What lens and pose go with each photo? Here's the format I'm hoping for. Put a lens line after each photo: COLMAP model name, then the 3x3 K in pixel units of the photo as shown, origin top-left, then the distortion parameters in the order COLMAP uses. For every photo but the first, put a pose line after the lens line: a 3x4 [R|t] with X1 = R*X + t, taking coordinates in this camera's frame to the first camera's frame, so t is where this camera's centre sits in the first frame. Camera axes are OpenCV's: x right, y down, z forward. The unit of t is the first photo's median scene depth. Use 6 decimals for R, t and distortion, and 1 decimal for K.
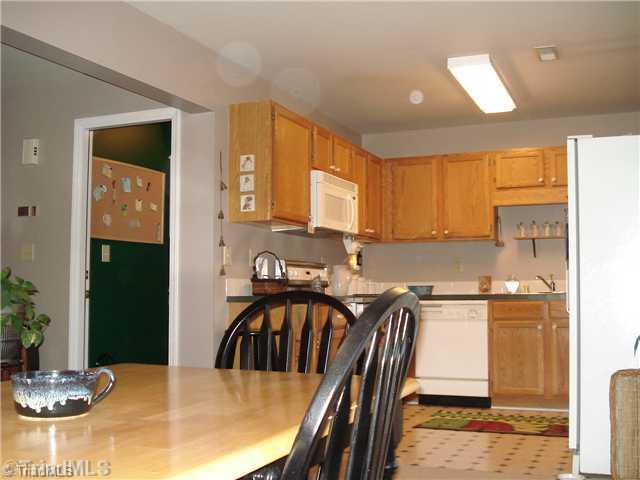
lens RADIAL K [[750.1, 0, 320.0], [0, 750.1, 240.0], [0, 0, 1]] dist [0.002583, 0.002387]
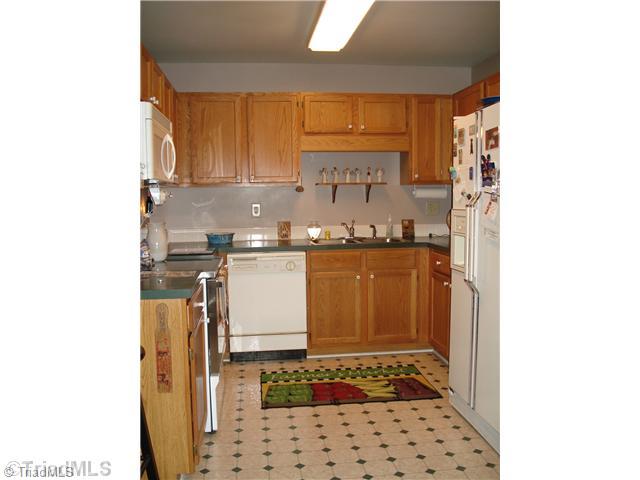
lens RADIAL K [[578.6, 0, 320.0], [0, 578.6, 240.0], [0, 0, 1]] dist [-0.001095, -0.000413]
pose [[0.876069, -0.050049, 0.479581, -0.112621], [-0.020075, 0.989951, 0.139982, -0.037857], [-0.481767, -0.132261, 0.866261, 0.332201]]
